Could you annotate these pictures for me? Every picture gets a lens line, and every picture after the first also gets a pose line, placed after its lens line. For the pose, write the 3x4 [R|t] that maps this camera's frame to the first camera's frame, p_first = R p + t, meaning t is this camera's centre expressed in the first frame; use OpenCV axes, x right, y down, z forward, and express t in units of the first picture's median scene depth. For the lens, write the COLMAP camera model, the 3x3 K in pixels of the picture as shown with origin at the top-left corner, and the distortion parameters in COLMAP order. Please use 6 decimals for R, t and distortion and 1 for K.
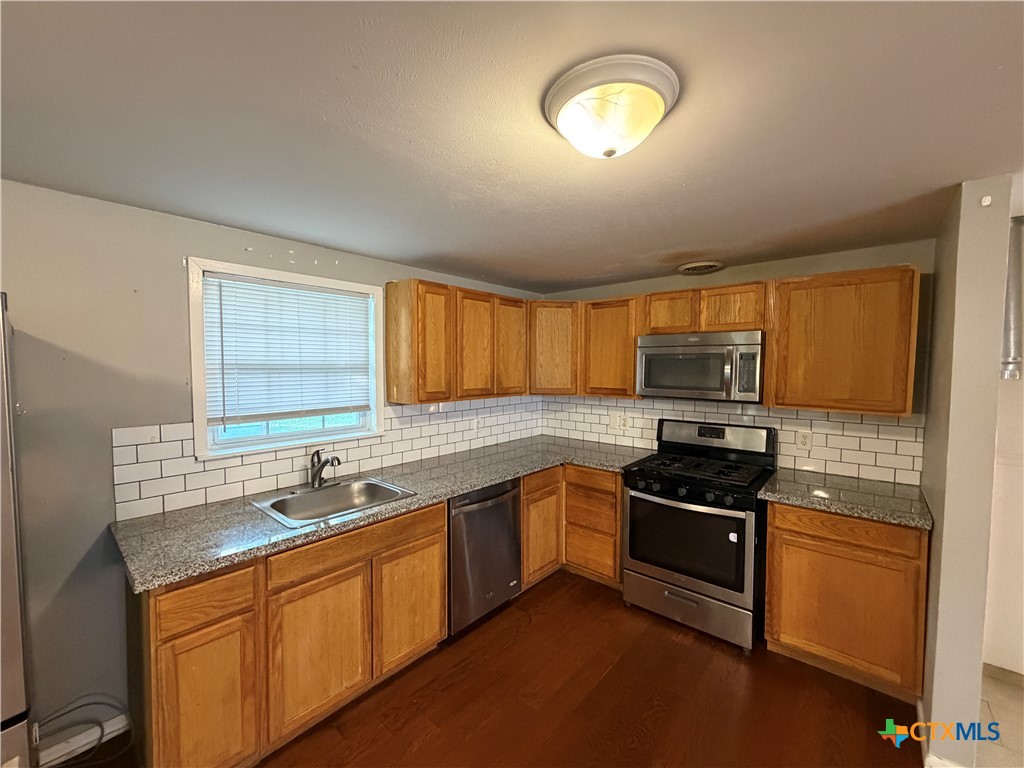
lens RADIAL K [[410.6, 0, 512.8], [0, 410.6, 386.7], [0, 0, 1]] dist [-0.001322, -0.000022]
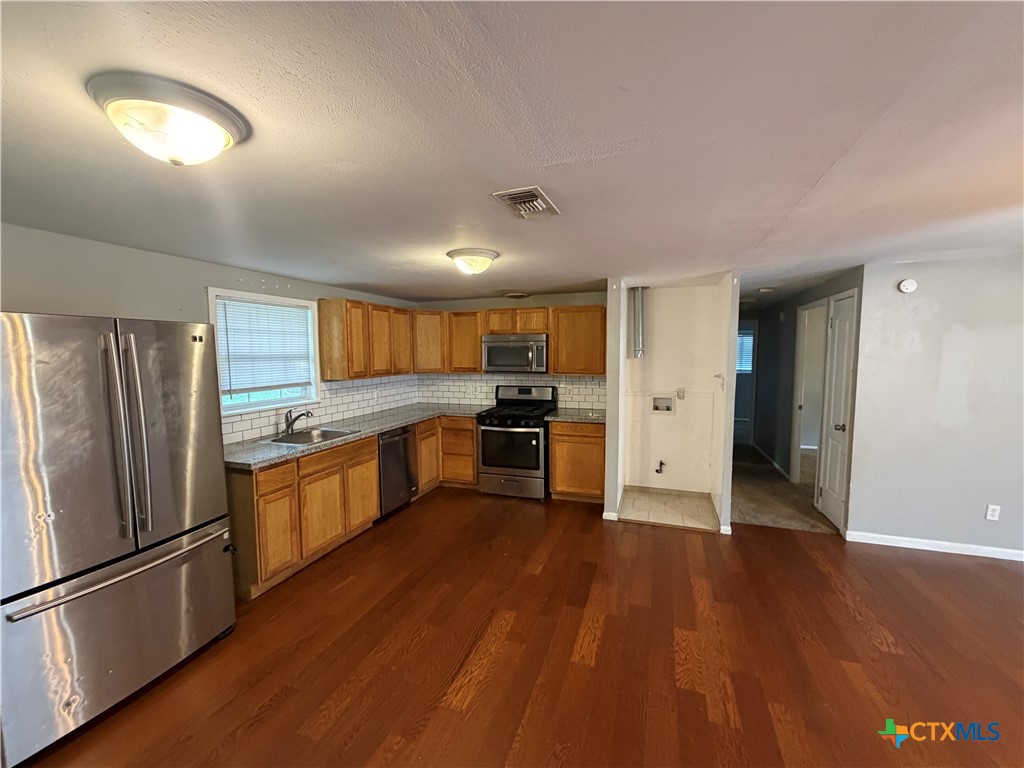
lens RADIAL K [[410.6, 0, 512.8], [0, 410.6, 386.7], [0, 0, 1]] dist [-0.001322, -0.000022]
pose [[0.929595, -0.040384, 0.366364, -0.216151], [0.028476, 0.998878, 0.037851, 0.027338], [-0.367481, -0.024754, 0.929701, -0.646128]]
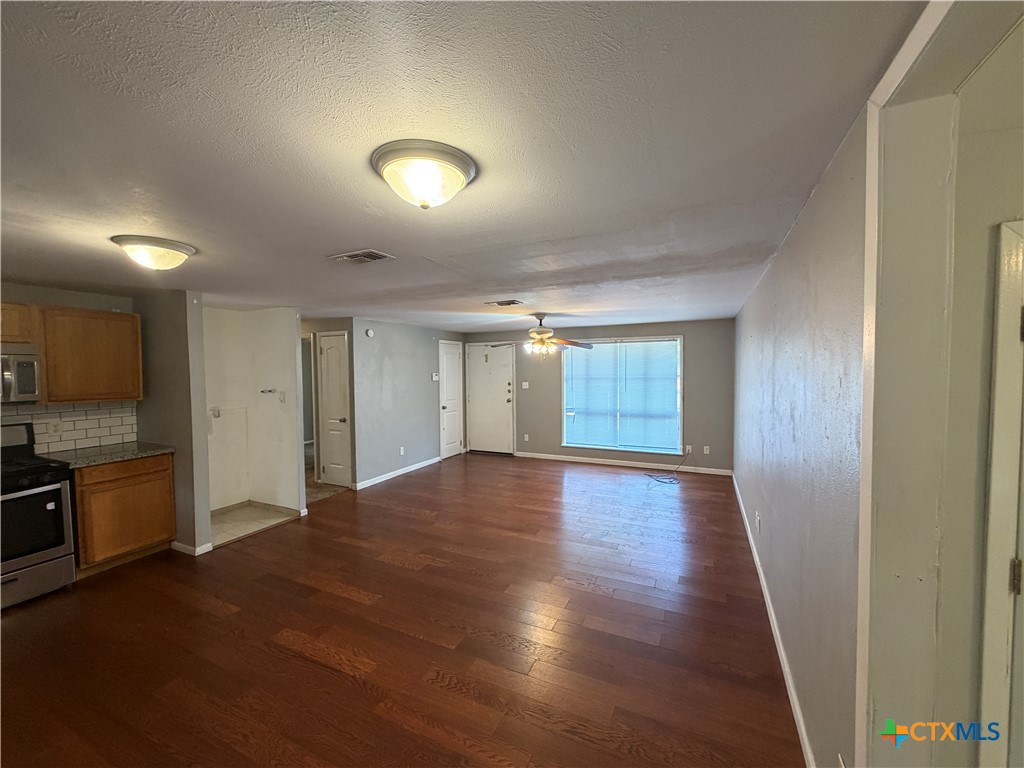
lens RADIAL K [[404.7, 0, 512.0], [0, 404.7, 384.0], [0, 0, 1]] dist [0.000157, 0.000025]
pose [[-0.279644, -0.036911, 0.959394, -0.920507], [0.053923, 0.997080, 0.054078, -0.002256], [-0.958588, 0.066856, -0.276837, -0.044796]]
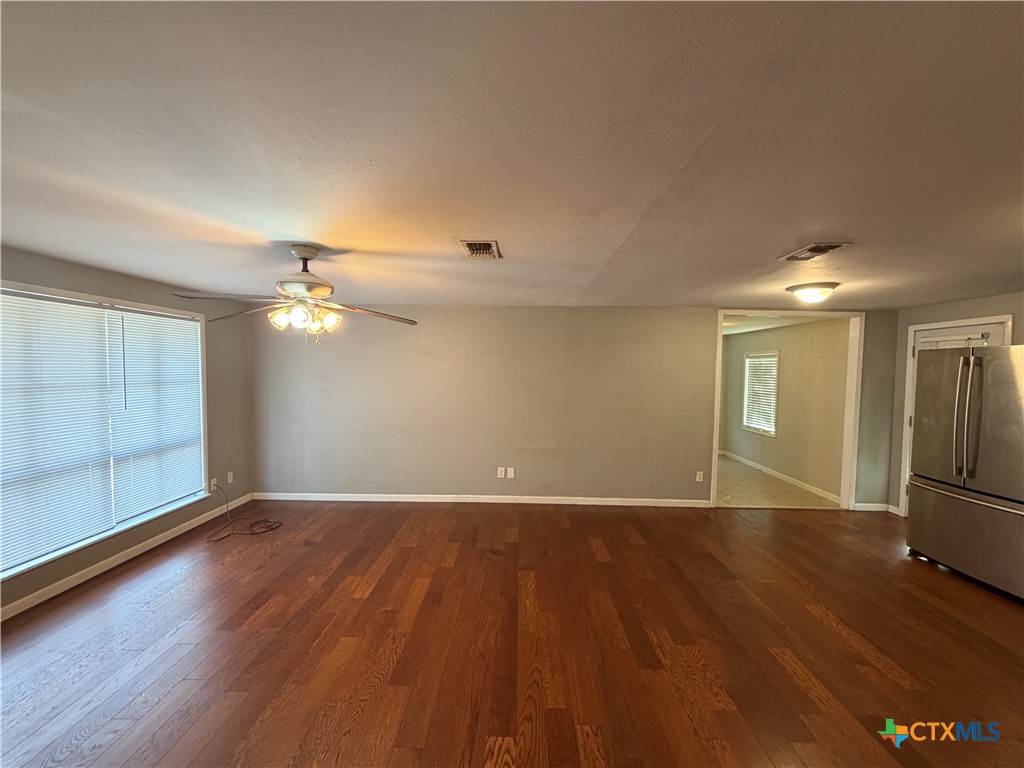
lens RADIAL K [[410.6, 0, 512.8], [0, 410.6, 386.7], [0, 0, 1]] dist [-0.001322, -0.000022]
pose [[-0.764144, 0.016758, -0.644828, 1.193821], [-0.044965, 0.995847, 0.079166, -0.006074], [0.643476, 0.089489, -0.760217, 0.300703]]
